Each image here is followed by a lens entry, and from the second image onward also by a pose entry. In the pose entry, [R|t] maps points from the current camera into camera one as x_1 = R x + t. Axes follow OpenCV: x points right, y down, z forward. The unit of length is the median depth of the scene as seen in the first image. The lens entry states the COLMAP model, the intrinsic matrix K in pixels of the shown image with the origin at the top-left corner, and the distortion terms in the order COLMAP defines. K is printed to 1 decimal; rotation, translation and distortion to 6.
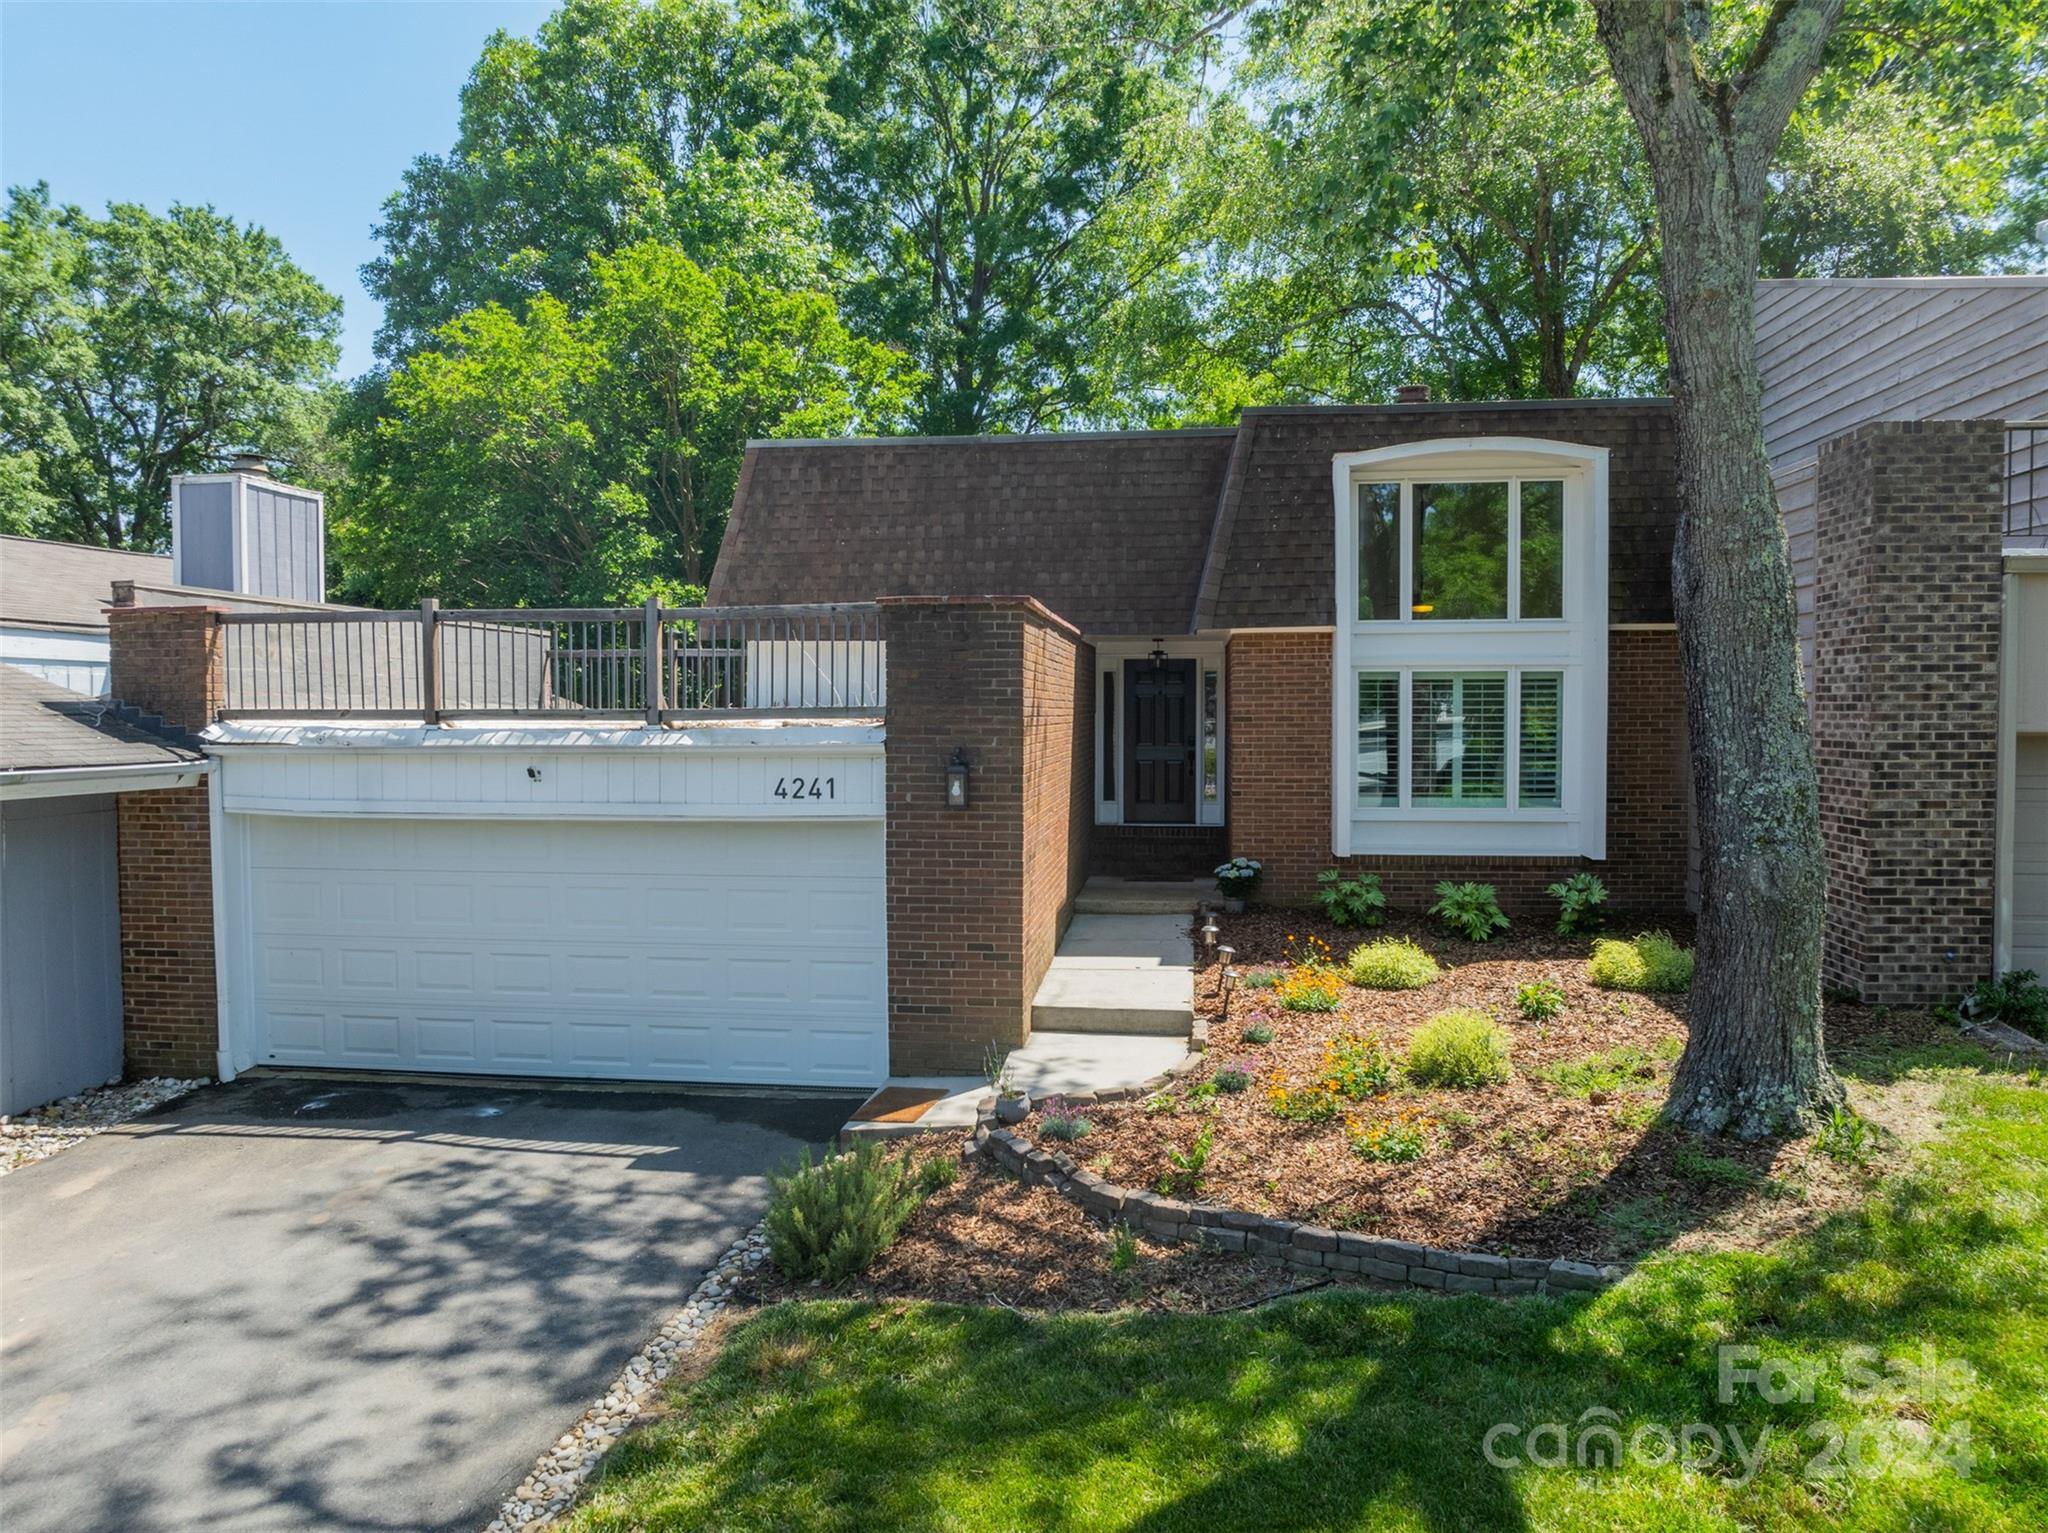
lens RADIAL K [[1426.6, 0, 1019.9], [0, 1426.6, 755.4], [0, 0, 1]] dist [-0.022364, -0.031768]
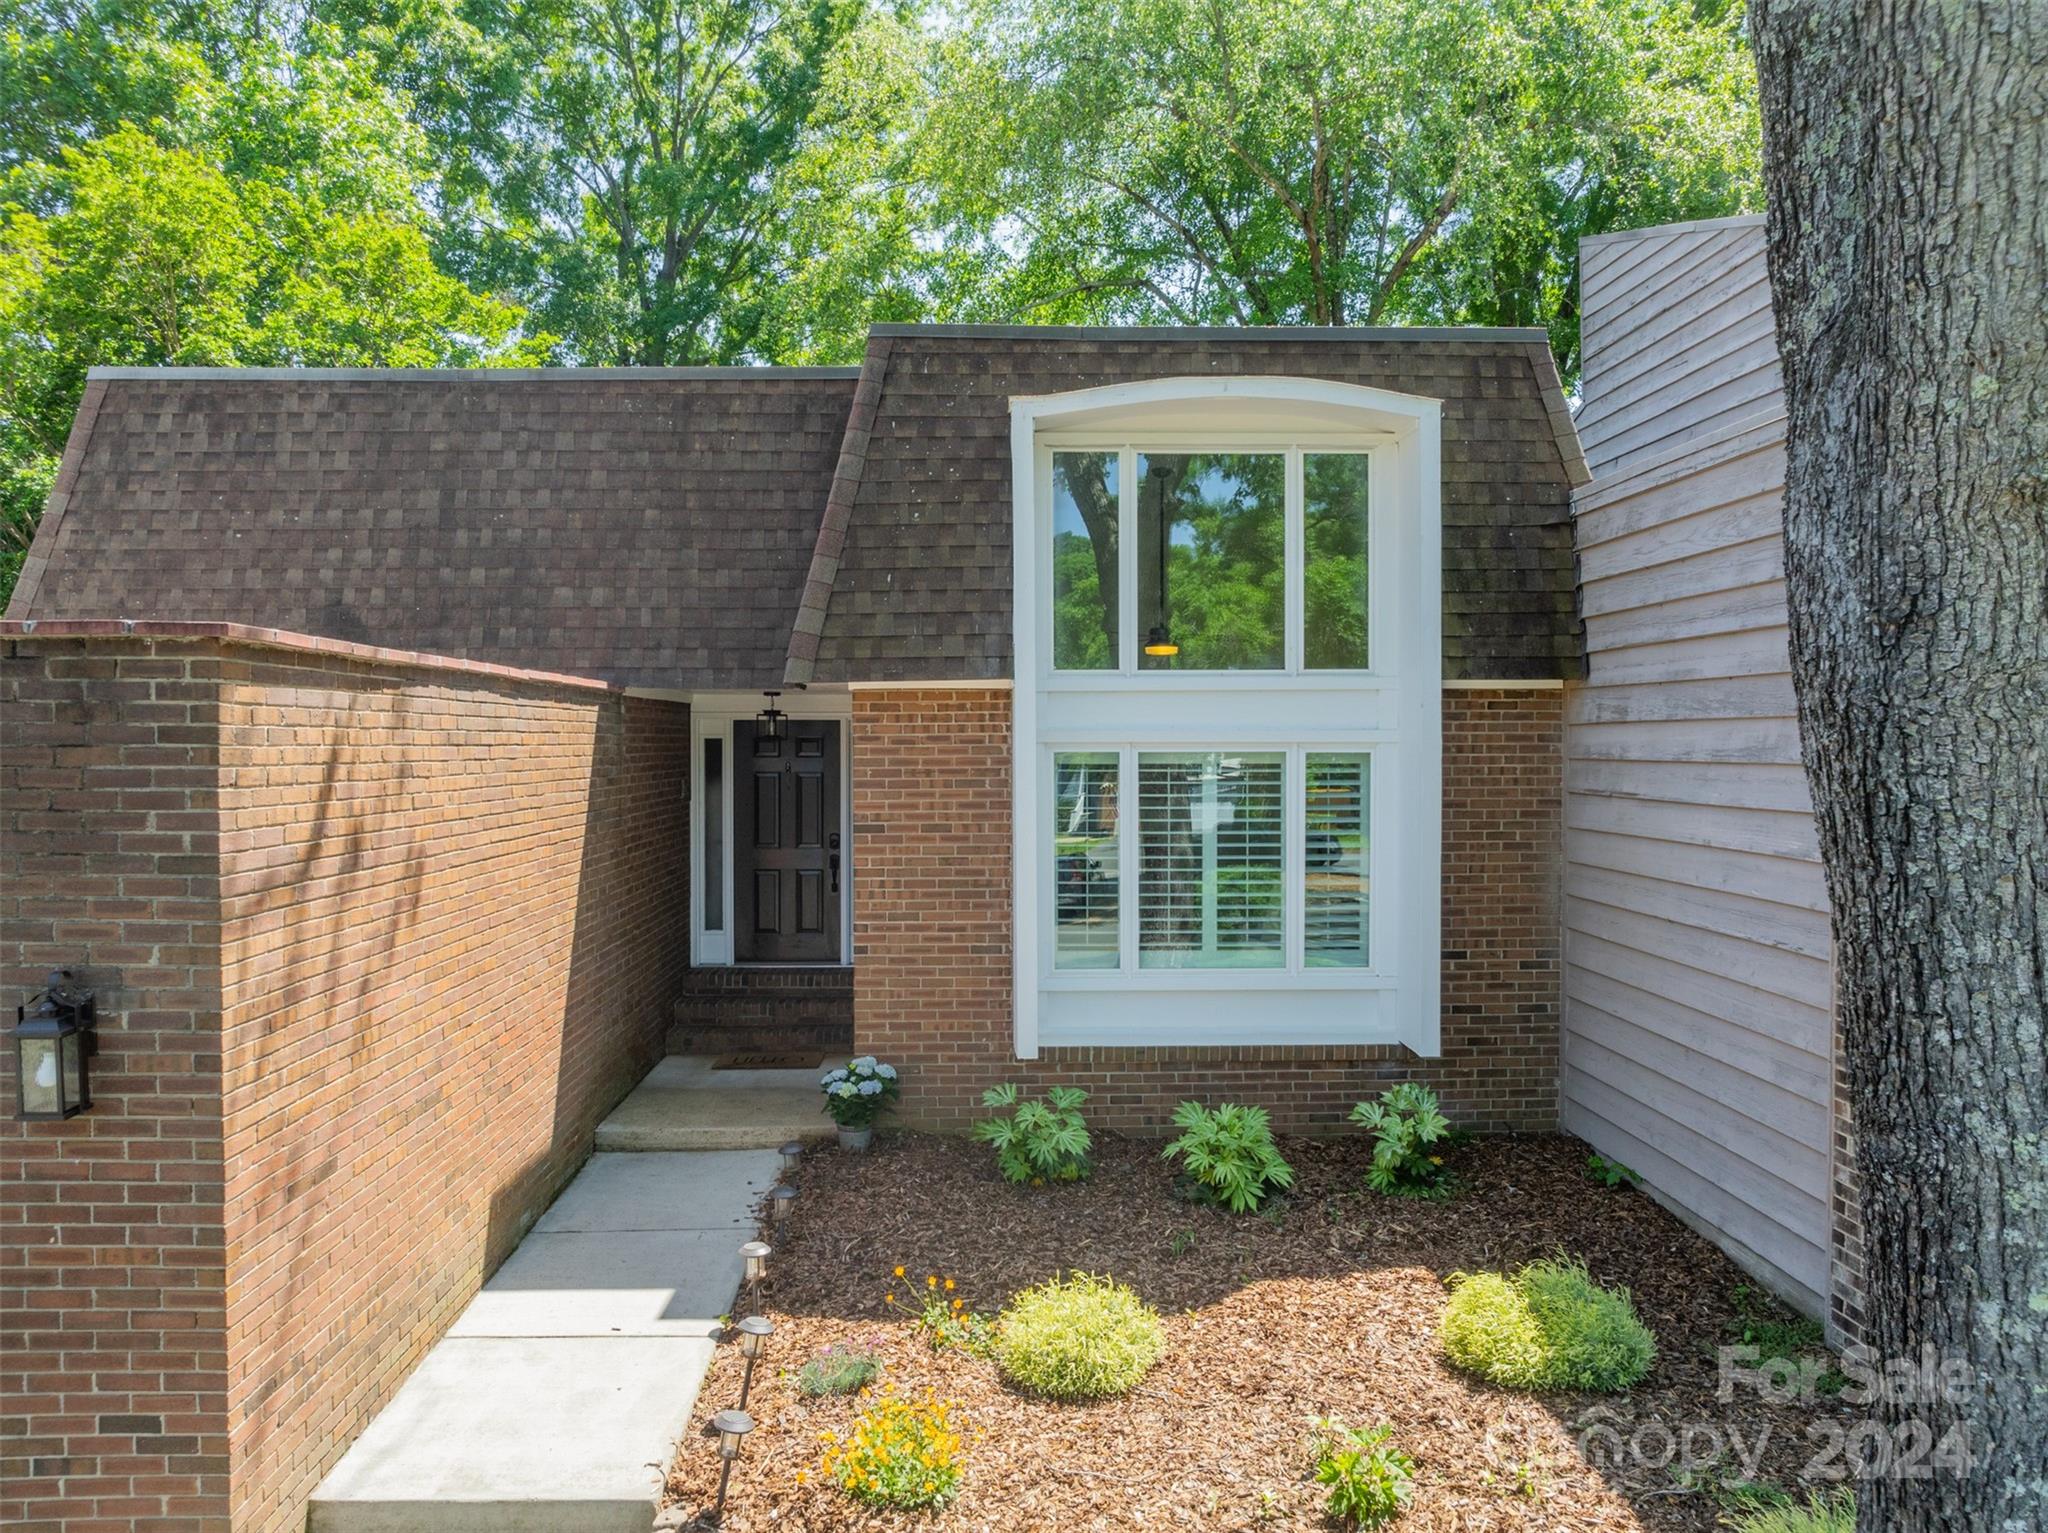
lens RADIAL K [[1426.6, 0, 1019.9], [0, 1426.6, 755.4], [0, 0, 1]] dist [-0.022364, -0.031768]
pose [[0.988554, 0.000063, 0.150866, 0.130875], [0.003311, 0.999750, -0.022108, -0.044318], [-0.150830, 0.022354, 0.988307, 0.392893]]
